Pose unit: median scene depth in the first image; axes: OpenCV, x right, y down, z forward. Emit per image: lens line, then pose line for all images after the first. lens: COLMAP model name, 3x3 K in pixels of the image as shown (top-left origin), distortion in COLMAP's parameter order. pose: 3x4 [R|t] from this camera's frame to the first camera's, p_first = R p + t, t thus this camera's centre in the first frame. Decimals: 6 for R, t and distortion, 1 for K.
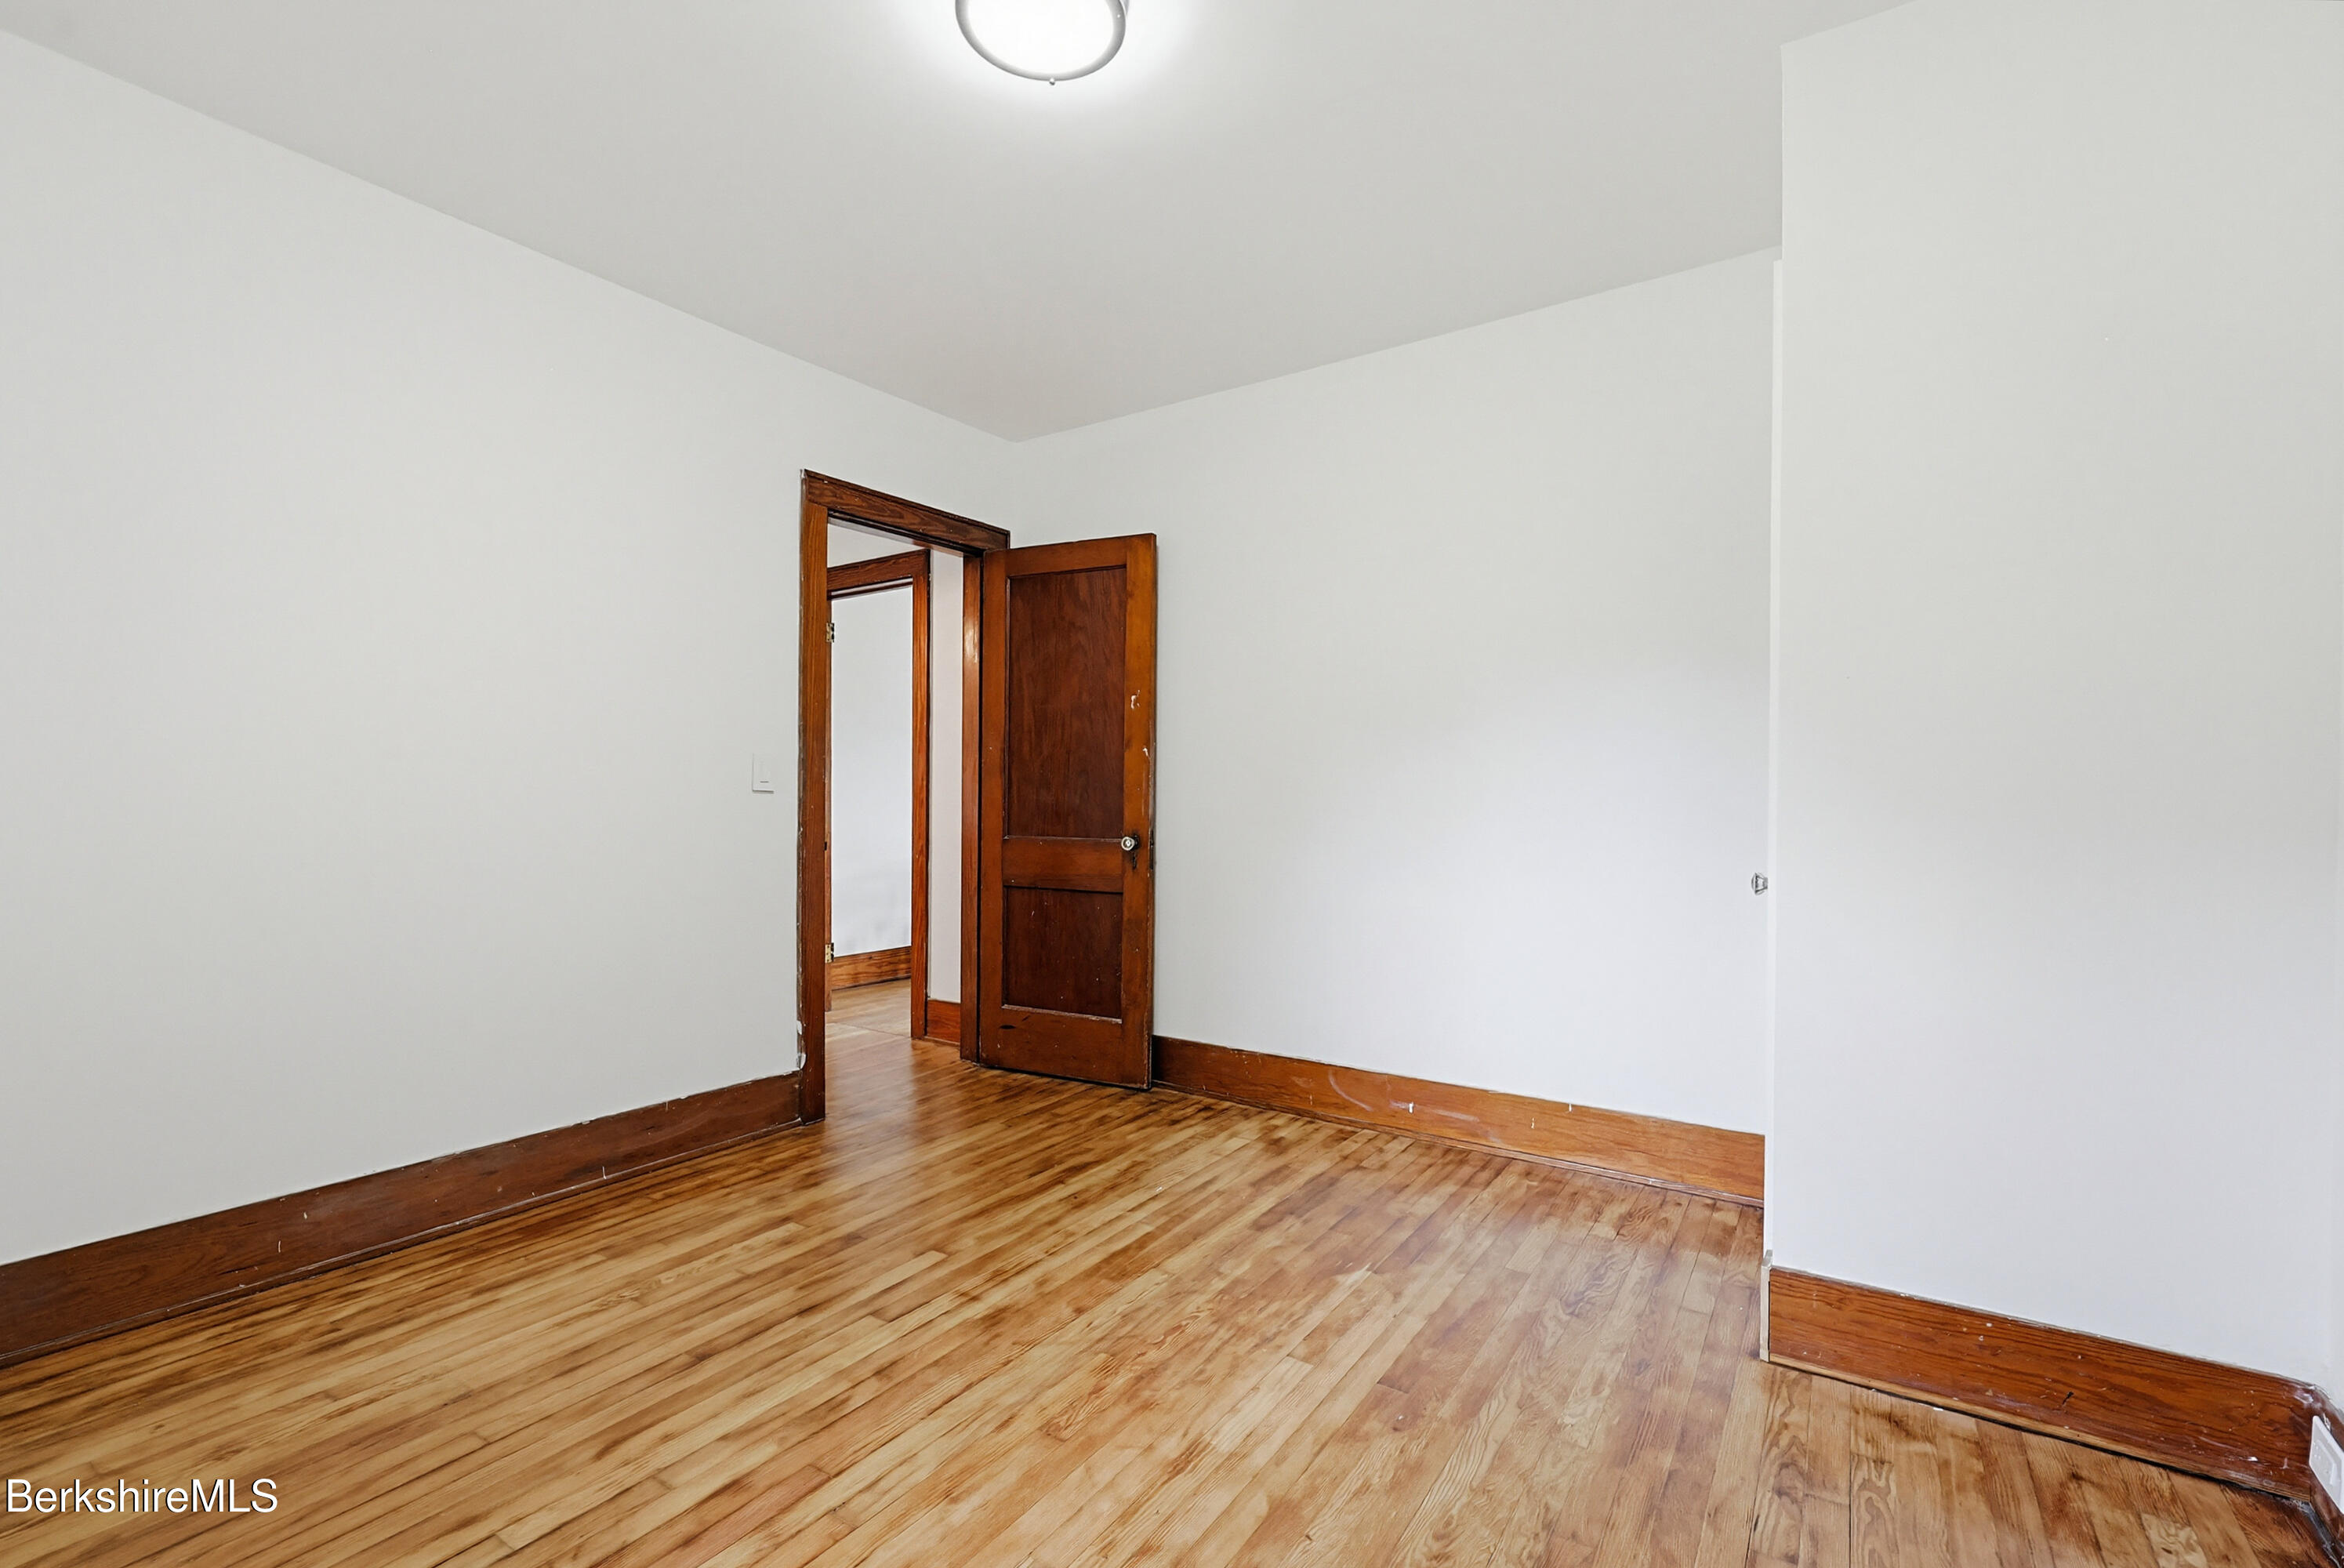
lens RADIAL K [[1011.7, 0, 1163.8], [0, 1011.7, 772.7], [0, 0, 1]] dist [0.003535, 0.000337]
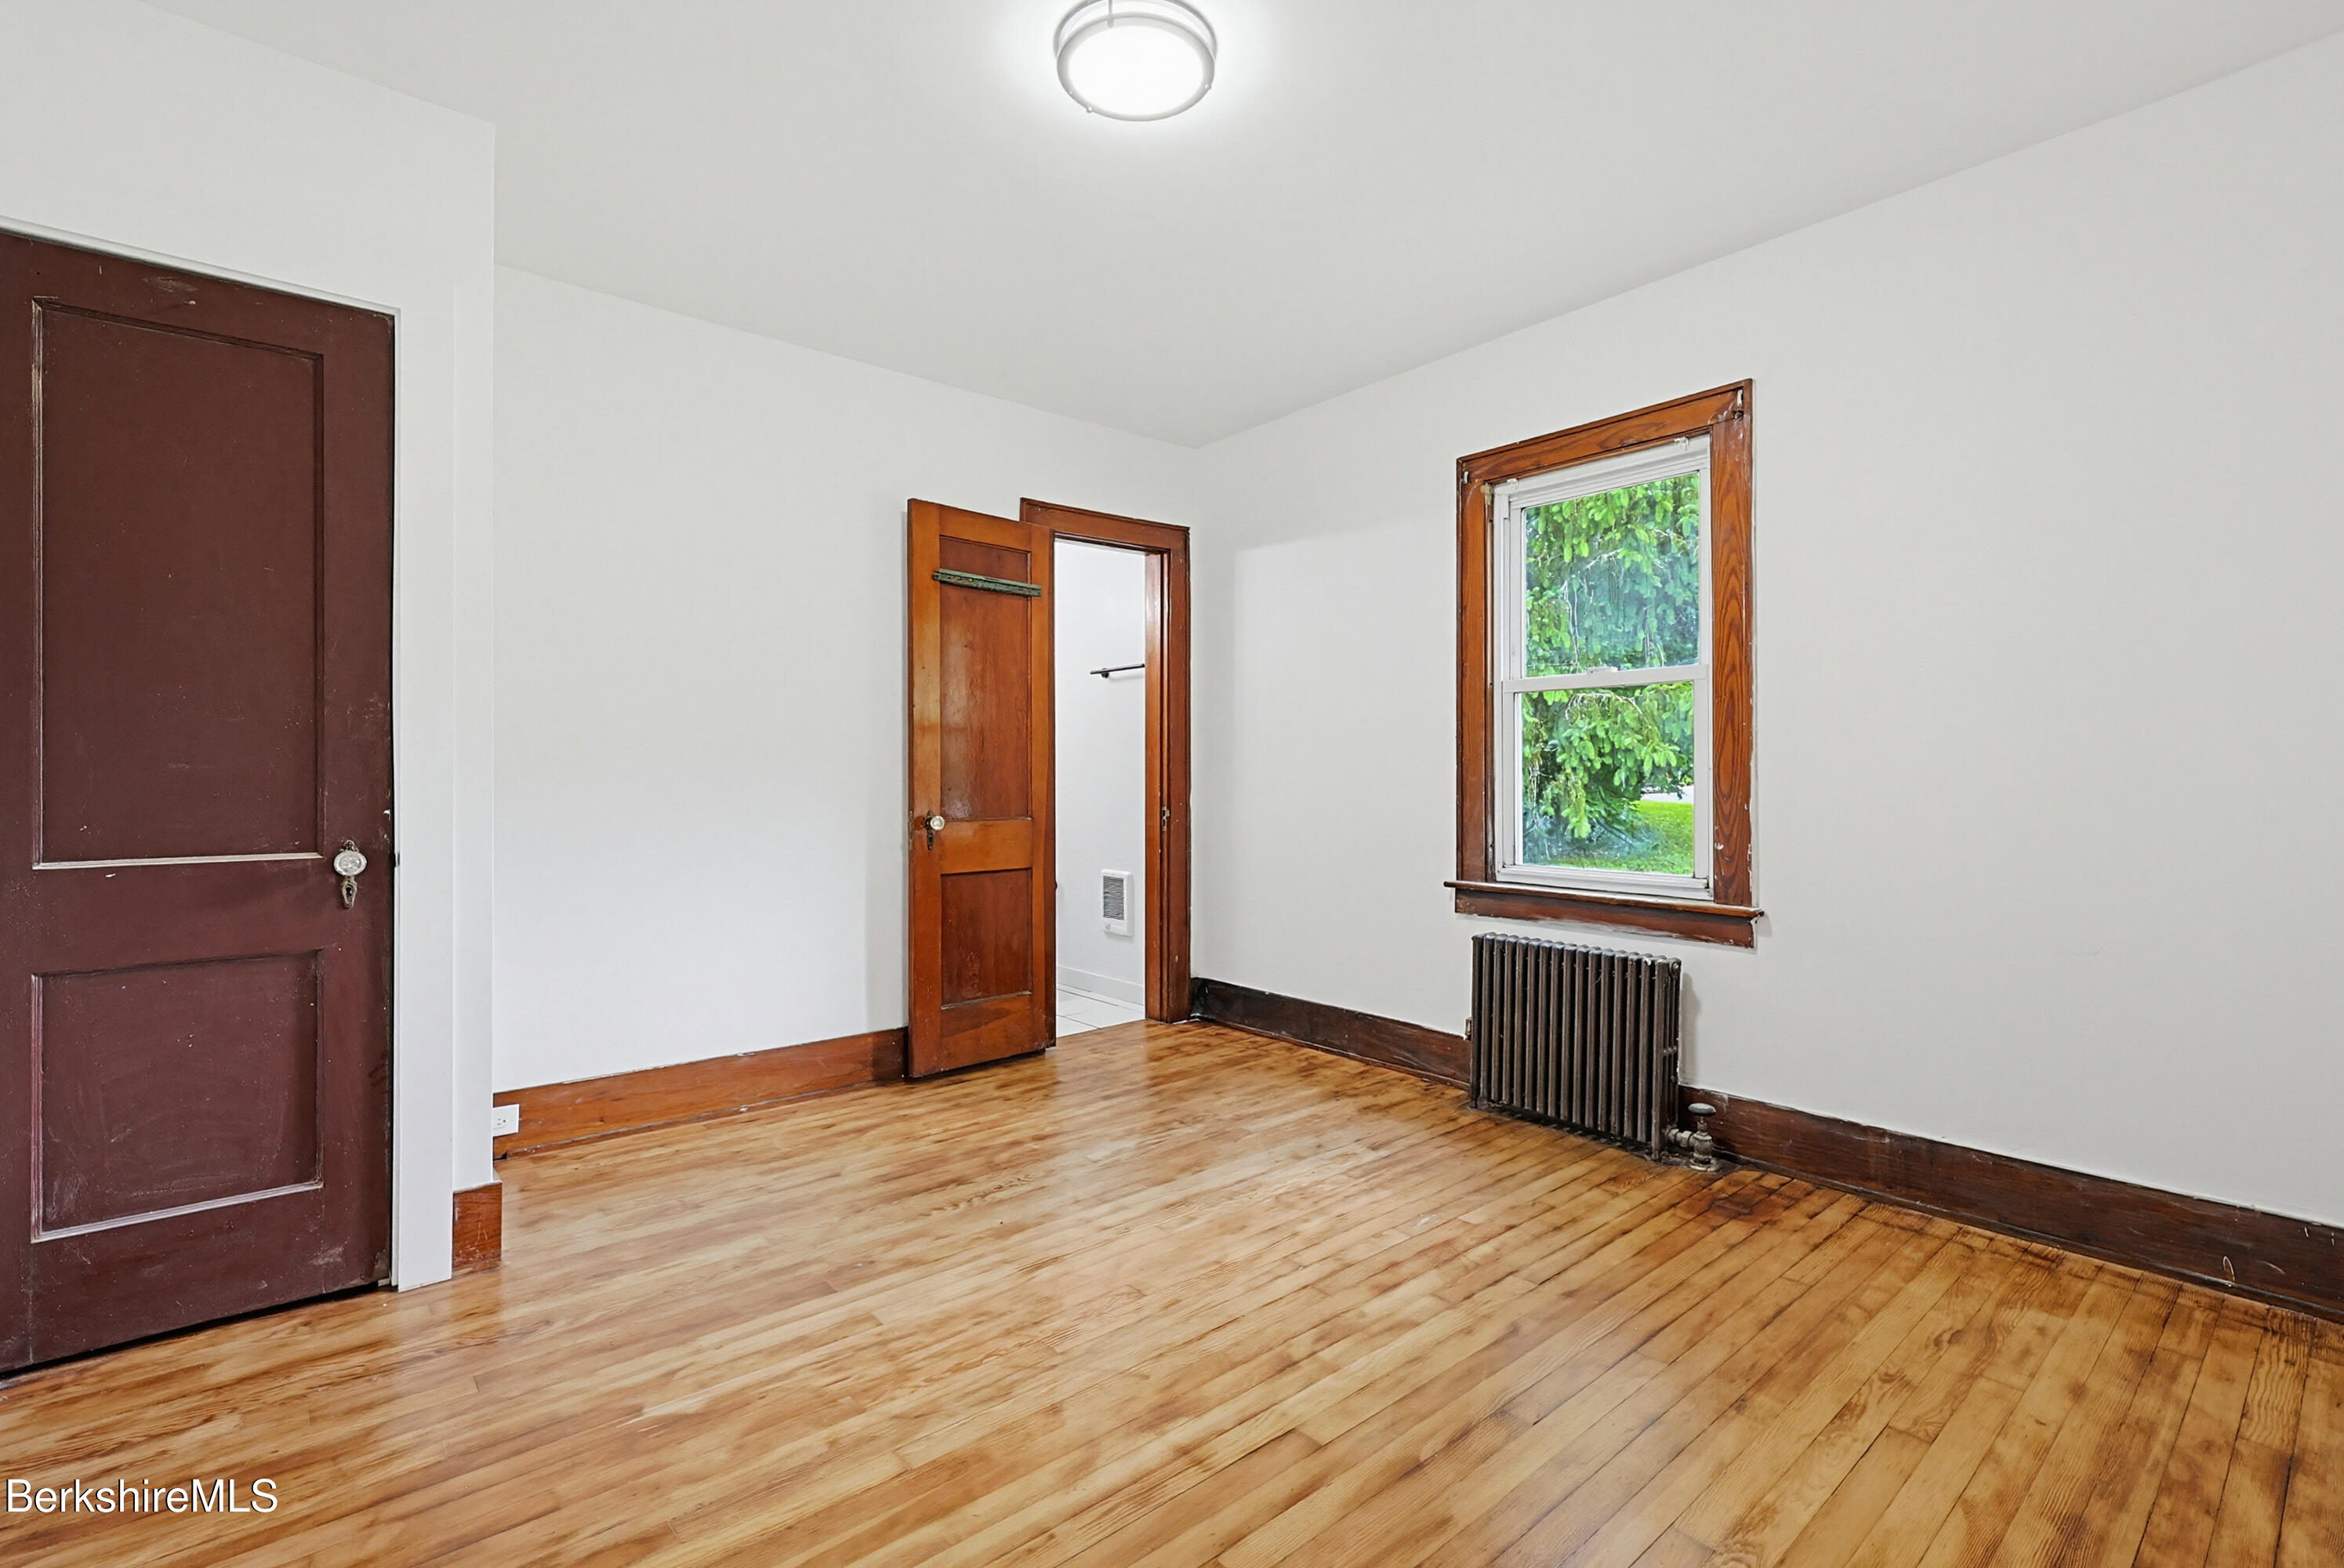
lens RADIAL K [[1011.7, 0, 1163.8], [0, 1011.7, 772.7], [0, 0, 1]] dist [0.003535, 0.000337]
pose [[-0.963092, -0.002288, 0.269161, -0.401507], [-0.010742, 0.999494, -0.029941, 0.067531], [-0.268956, -0.031727, -0.962630, 1.878484]]
